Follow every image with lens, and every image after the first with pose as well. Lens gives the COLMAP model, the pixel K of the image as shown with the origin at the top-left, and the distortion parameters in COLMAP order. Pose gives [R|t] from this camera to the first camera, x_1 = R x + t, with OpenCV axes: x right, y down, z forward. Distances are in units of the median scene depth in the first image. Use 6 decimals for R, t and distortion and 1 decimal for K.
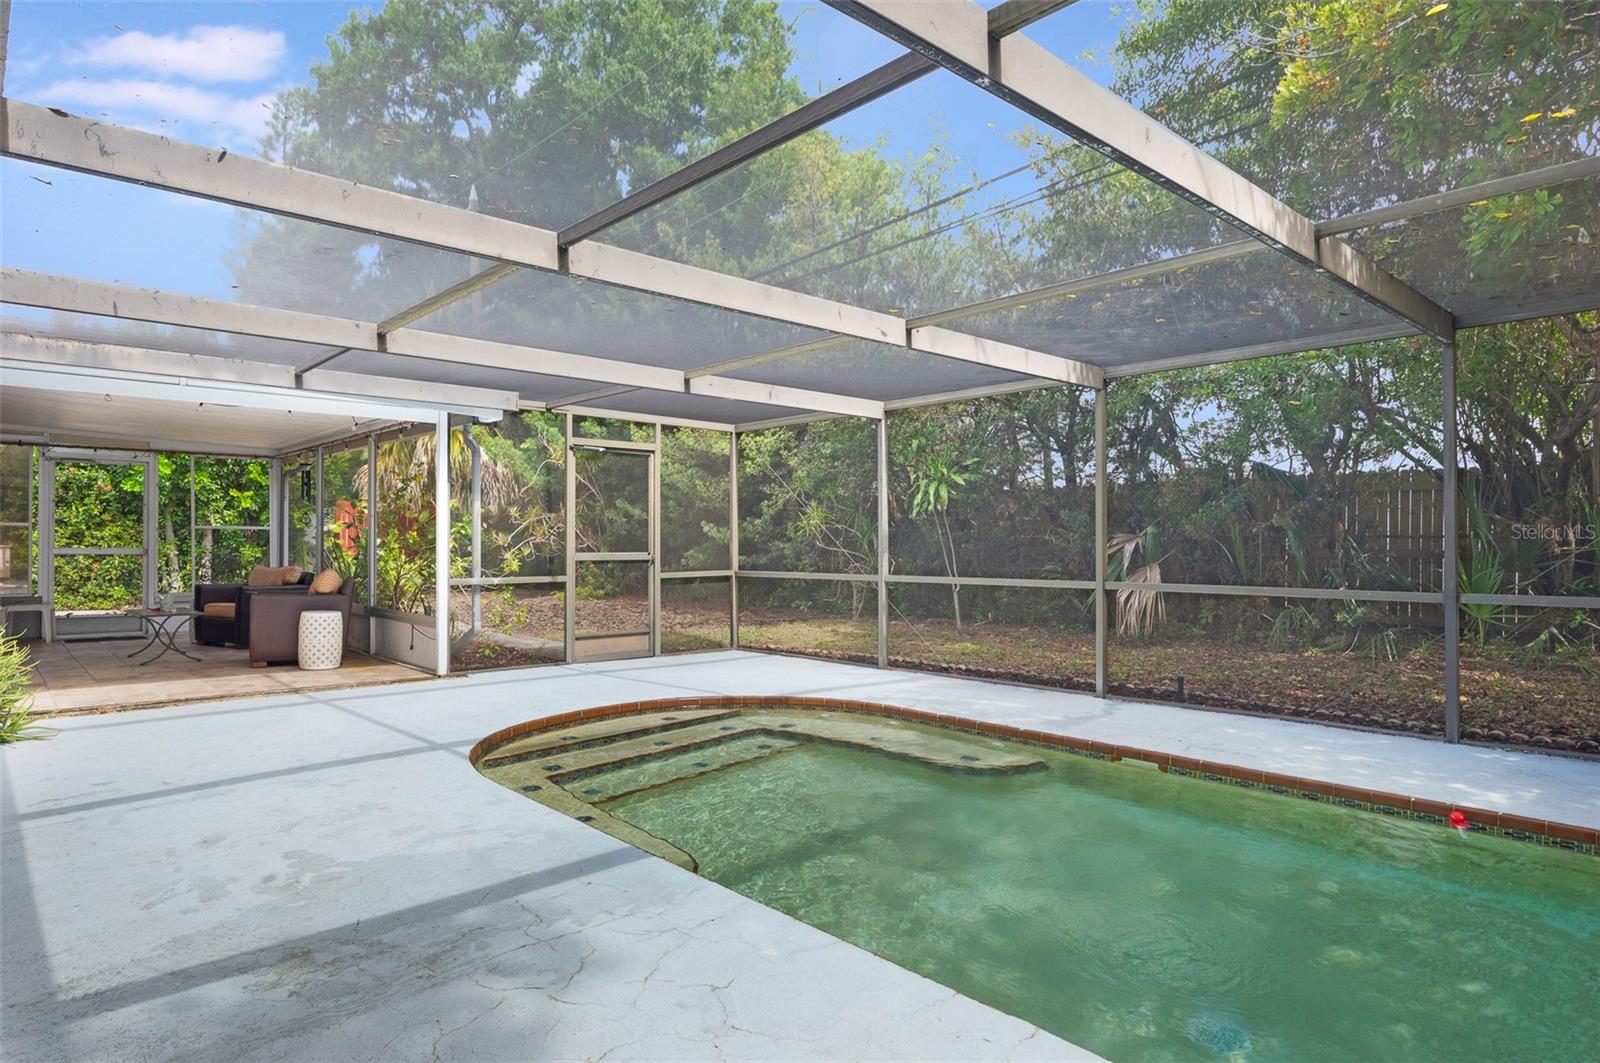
lens RADIAL K [[945.1, 0, 820.4], [0, 945.1, 540.7], [0, 0, 1]] dist [-0.001745, -0.002211]
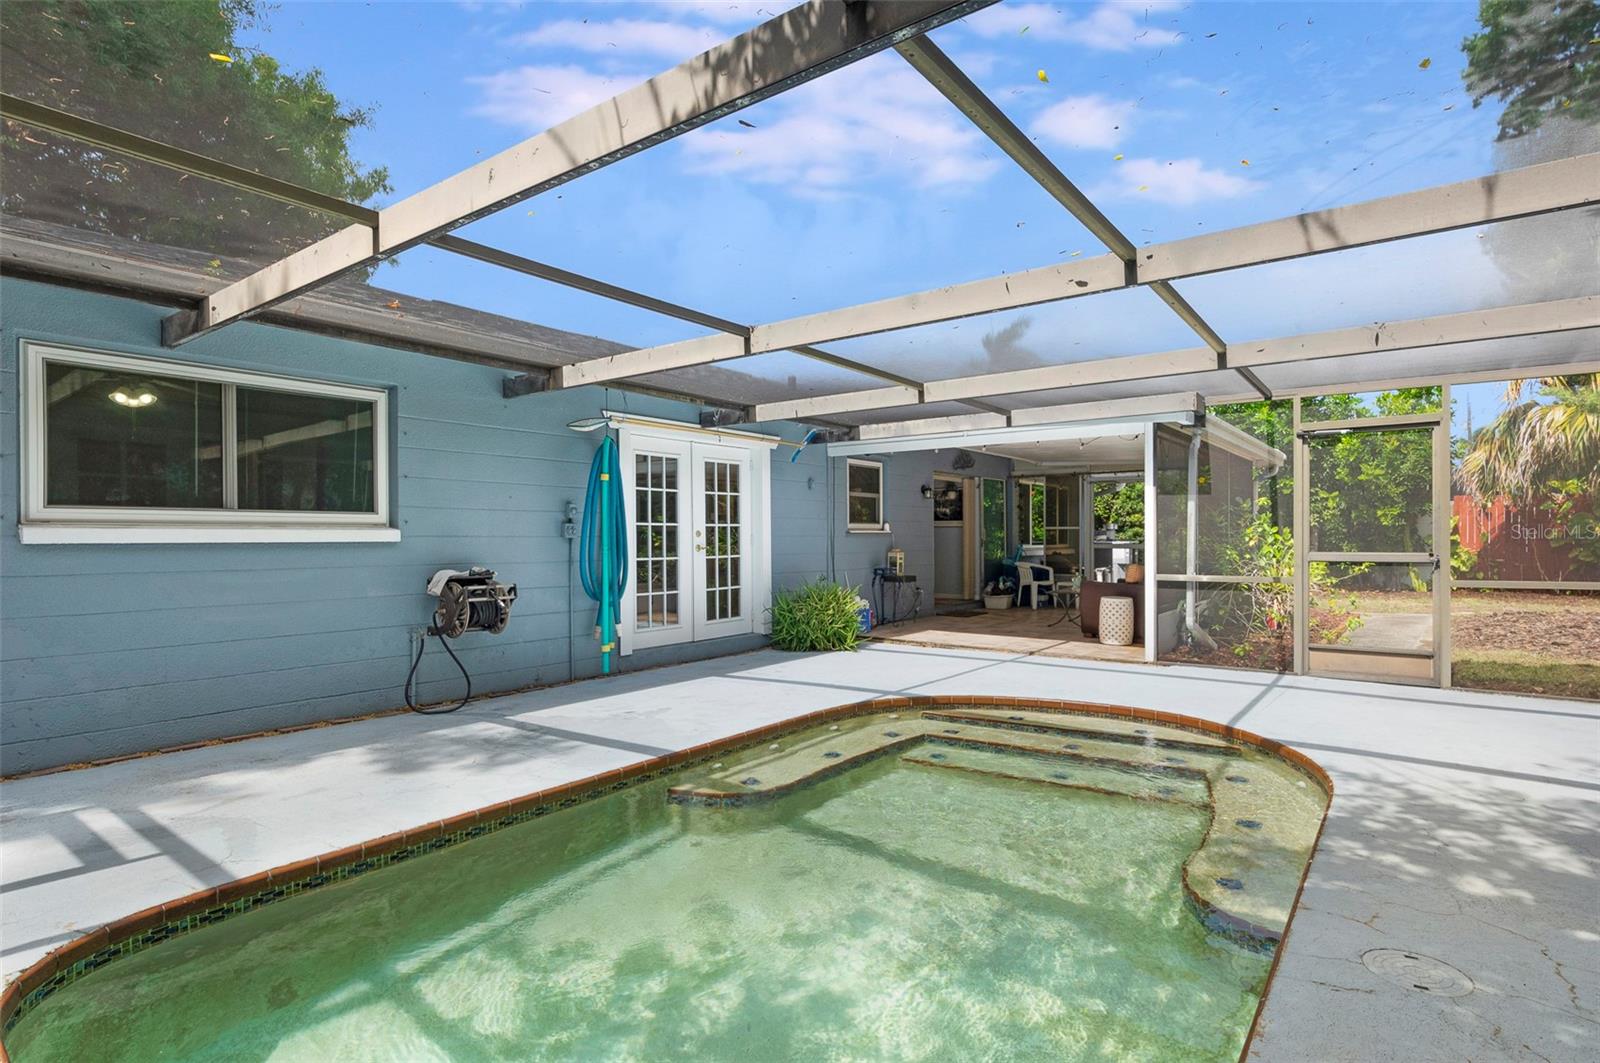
lens RADIAL K [[845.3, 0, 800.0], [0, 845.3, 531.5], [0, 0, 1]] dist [0.001588, 0.000490]
pose [[0.143165, -0.009076, -0.989657, 0.630282], [0.004945, 0.999952, -0.008455, -0.003391], [0.989686, -0.003684, 0.143203, 0.560474]]
